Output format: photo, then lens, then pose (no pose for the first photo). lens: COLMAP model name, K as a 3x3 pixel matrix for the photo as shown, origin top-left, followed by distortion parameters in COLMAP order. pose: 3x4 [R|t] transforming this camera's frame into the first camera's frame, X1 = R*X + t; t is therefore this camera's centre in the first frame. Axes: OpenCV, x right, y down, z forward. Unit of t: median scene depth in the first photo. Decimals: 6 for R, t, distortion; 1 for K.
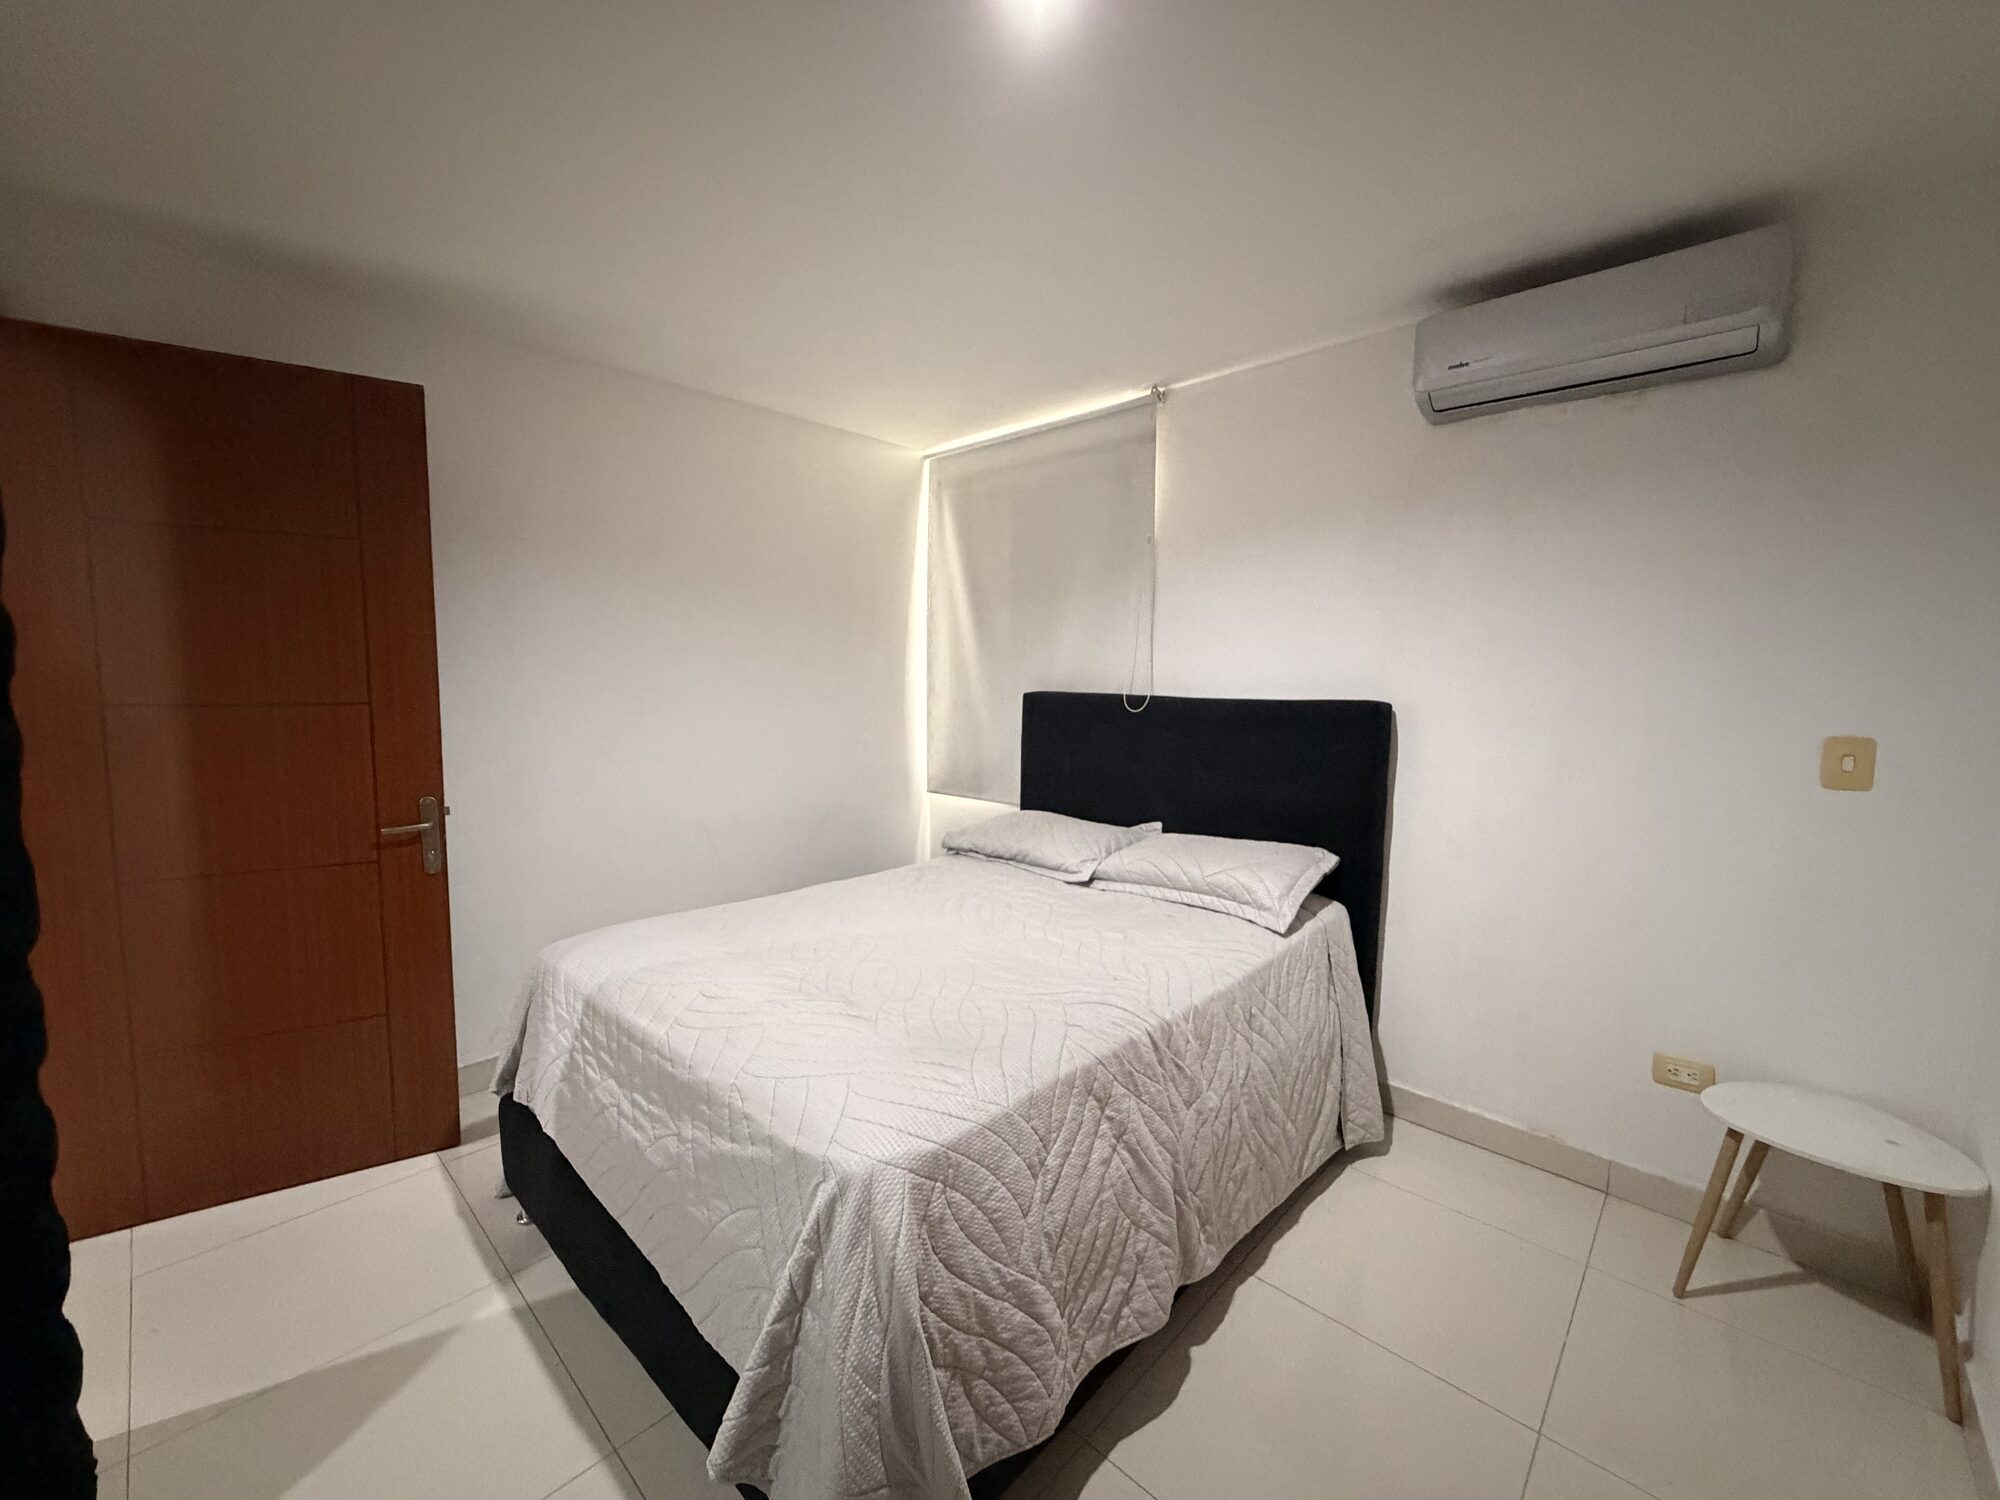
lens RADIAL K [[799.0, 0, 992.3], [0, 799.0, 747.0], [0, 0, 1]] dist [-0.000285, 0.000393]
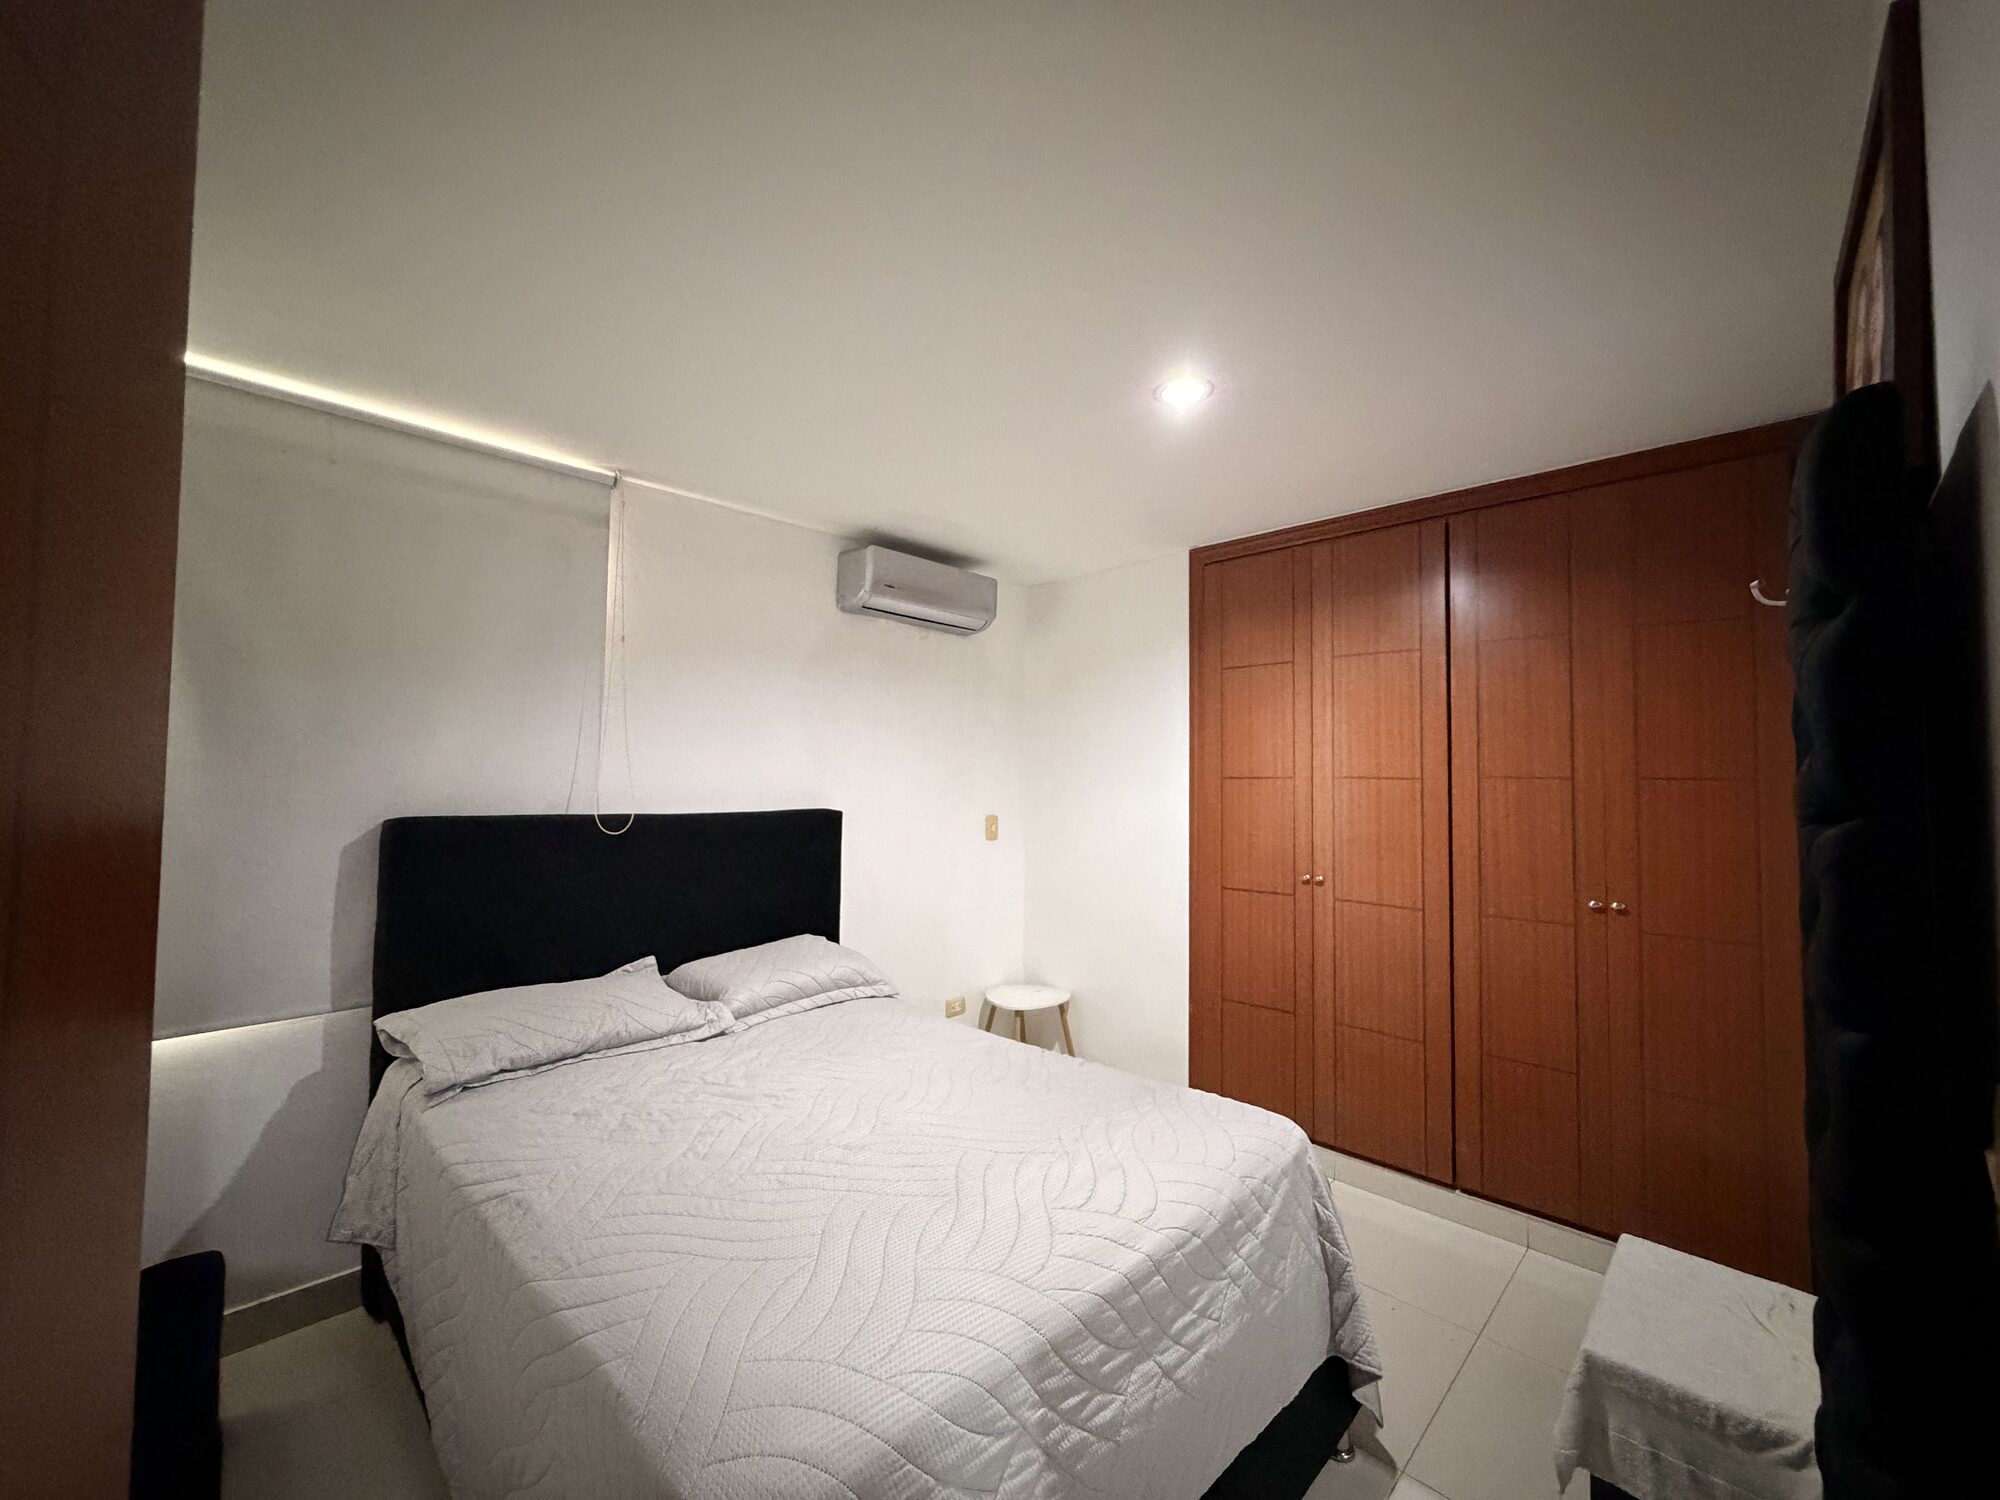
lens RADIAL K [[799.0, 0, 992.3], [0, 799.0, 747.0], [0, 0, 1]] dist [-0.000285, 0.000393]
pose [[0.028138, 0.030204, 0.999148, -0.816528], [0.080465, 0.996231, -0.032382, -0.094521], [-0.996360, 0.081308, 0.025601, 0.704961]]
